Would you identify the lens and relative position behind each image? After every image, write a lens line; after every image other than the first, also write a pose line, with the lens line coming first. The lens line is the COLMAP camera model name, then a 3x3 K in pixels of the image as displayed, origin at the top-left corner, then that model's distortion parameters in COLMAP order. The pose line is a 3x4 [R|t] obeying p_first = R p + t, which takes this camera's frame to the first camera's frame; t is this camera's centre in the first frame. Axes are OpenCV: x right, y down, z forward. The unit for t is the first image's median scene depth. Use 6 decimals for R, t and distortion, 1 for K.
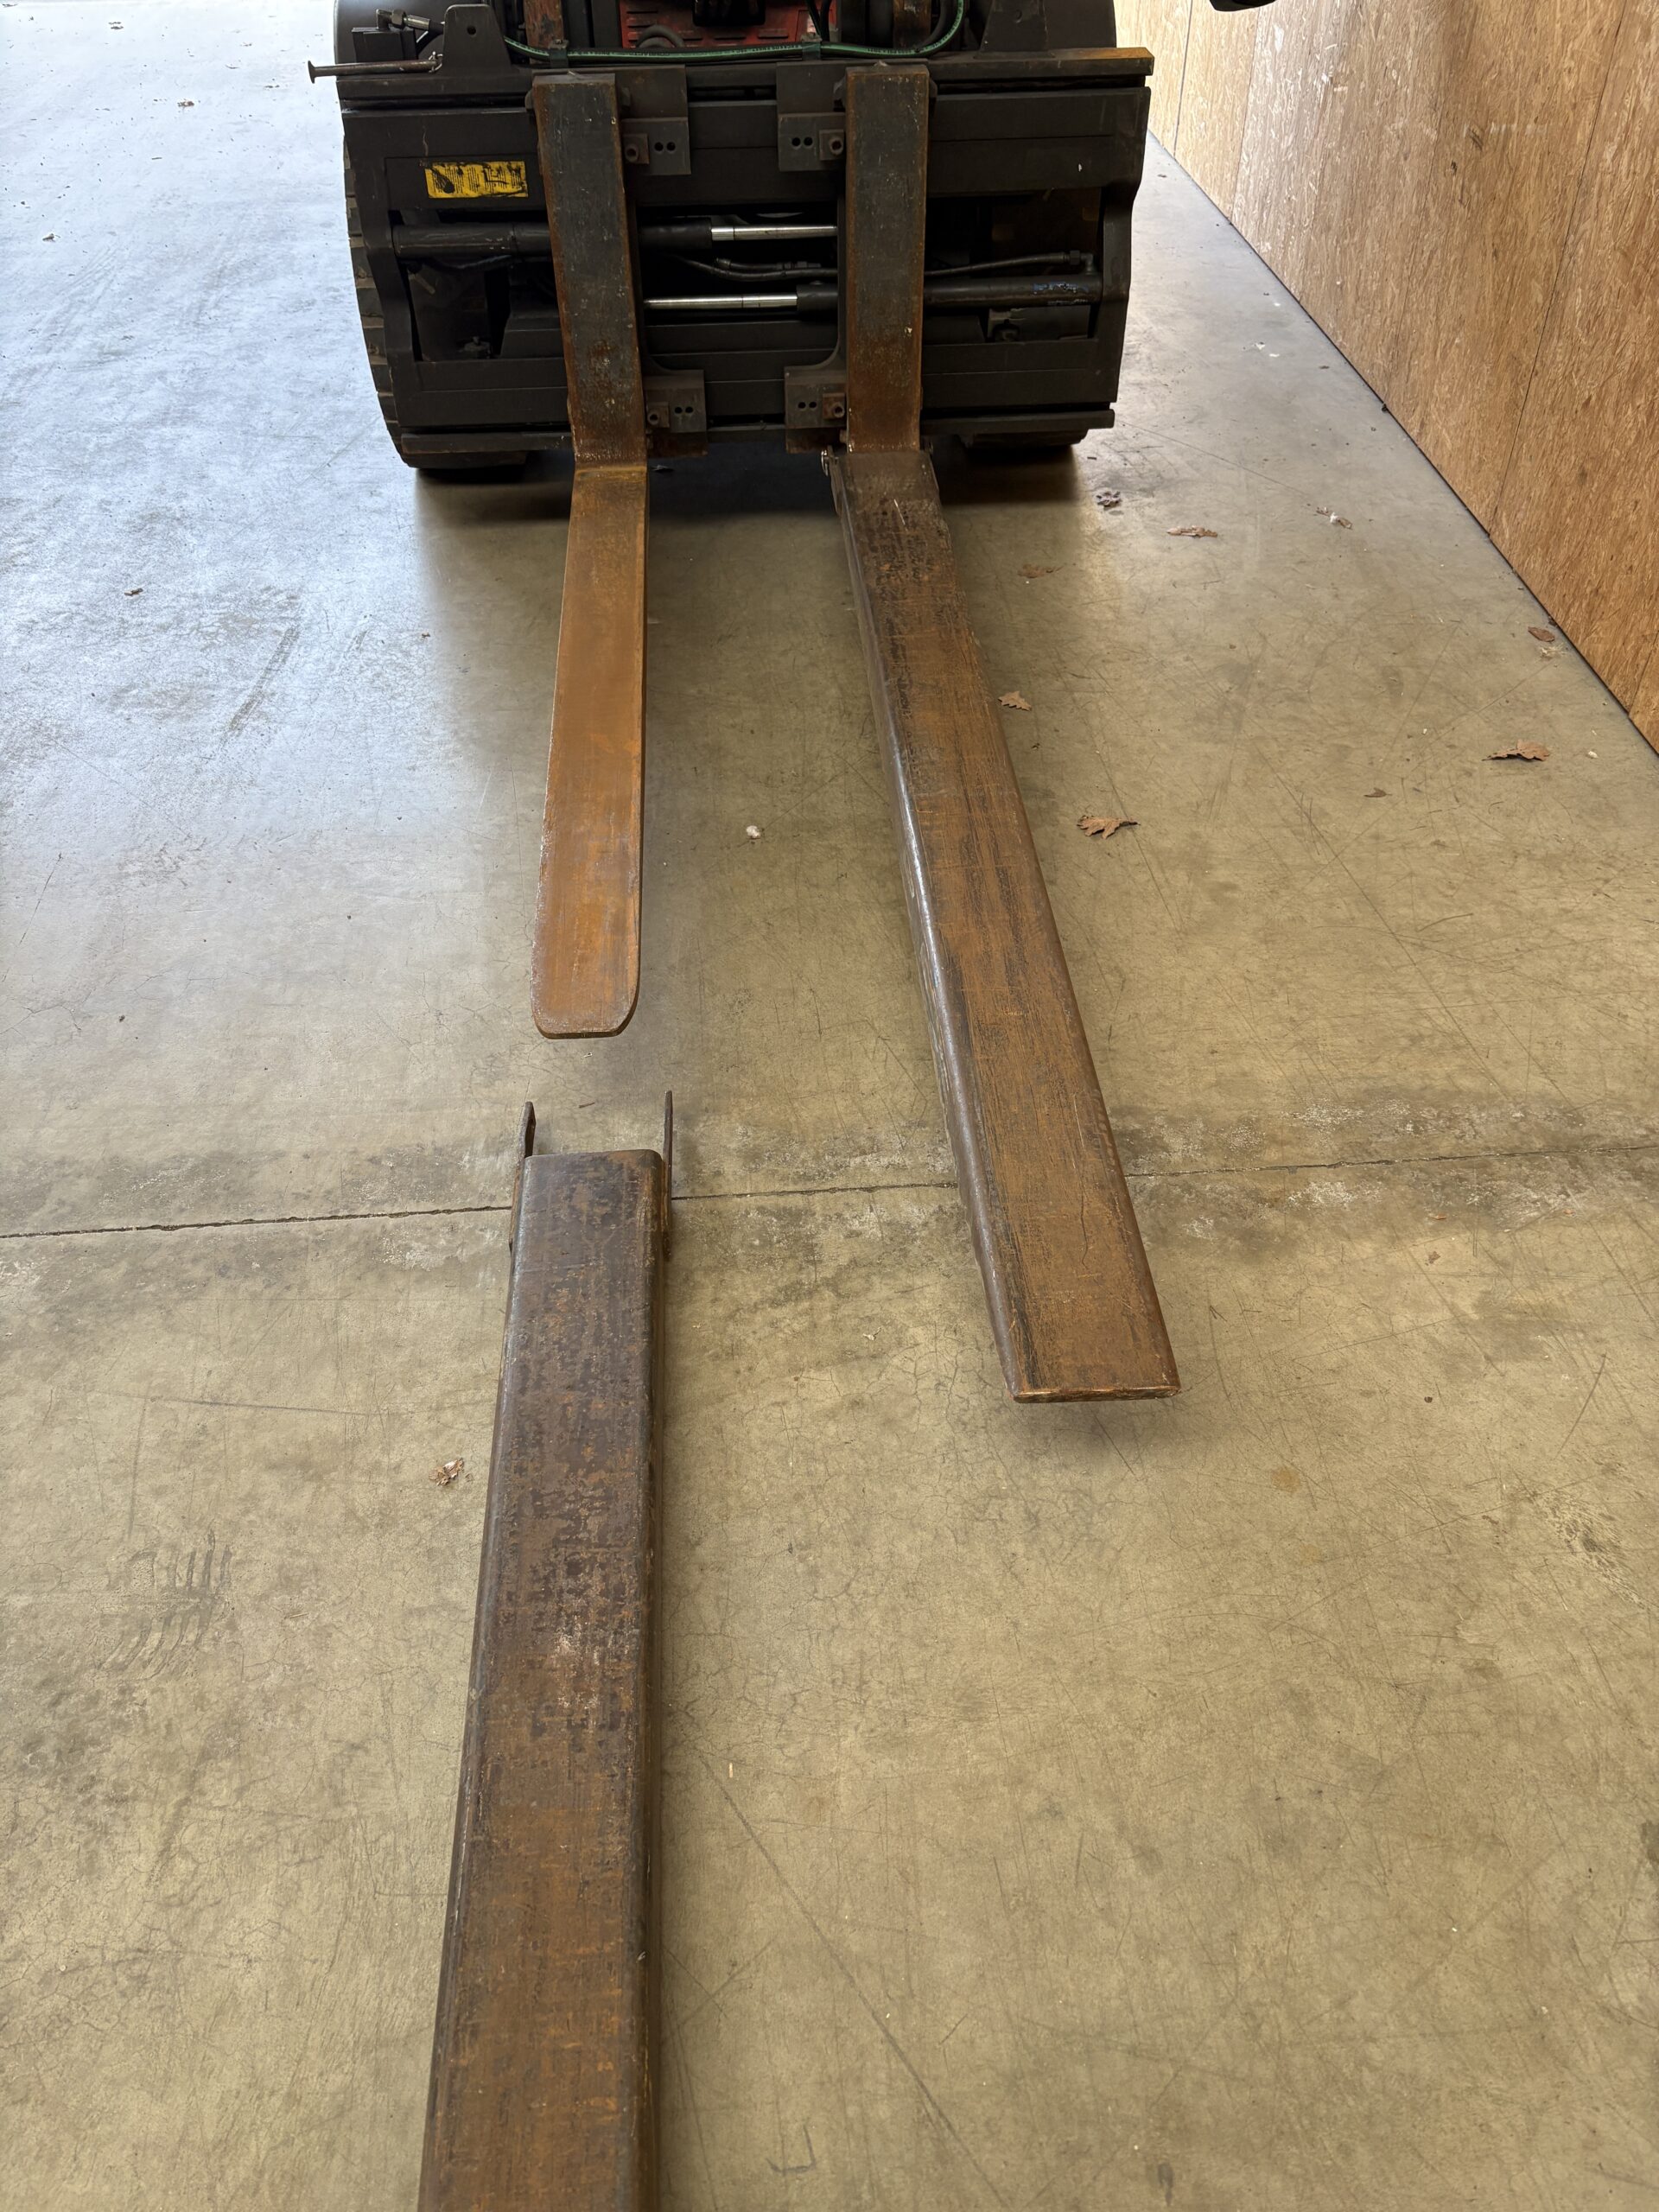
lens RADIAL K [[1667.6, 0, 811.4], [0, 1667.6, 1108.4], [0, 0, 1]] dist [0.094808, -0.113466]
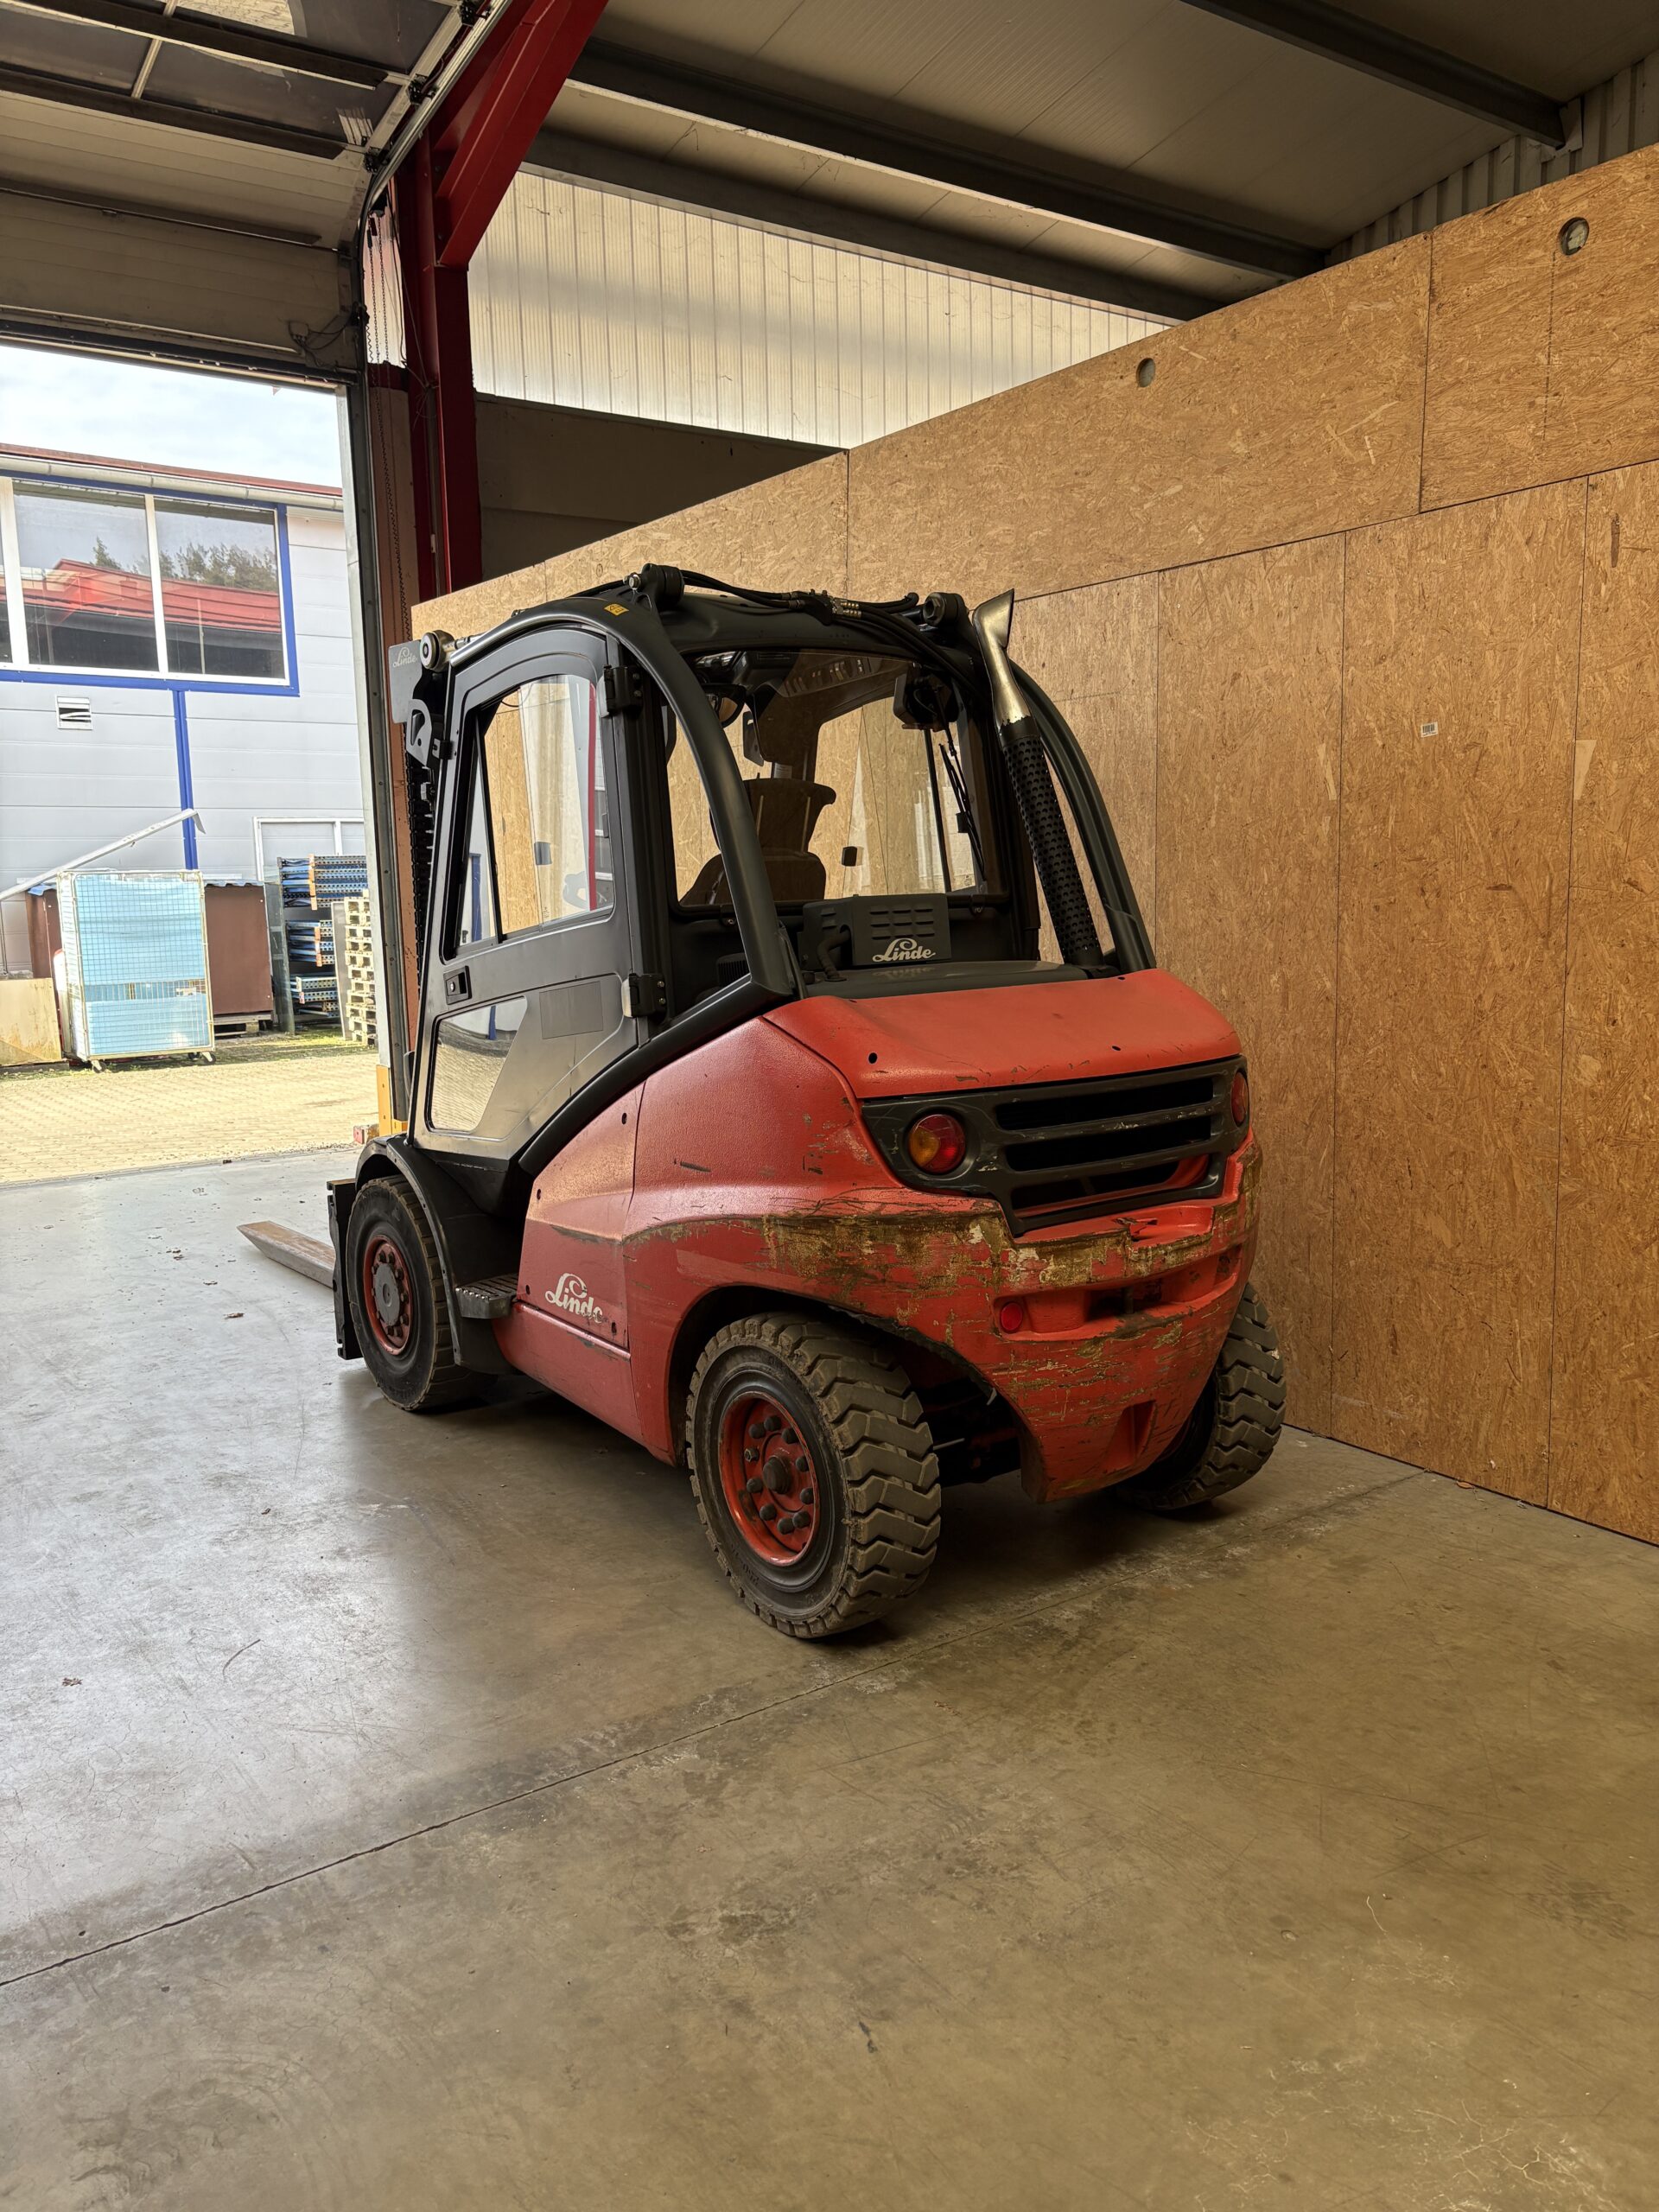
lens RADIAL K [[1686.5, 0, 829.5], [0, 1686.5, 1106.0], [0, 0, 1]] dist [0.051211, -0.050074]
pose [[0.850120, -0.075477, 0.521152, -0.646879], [0.365780, 0.796587, -0.481304, 0.244464], [-0.378816, 0.599793, 0.704802, -0.320801]]
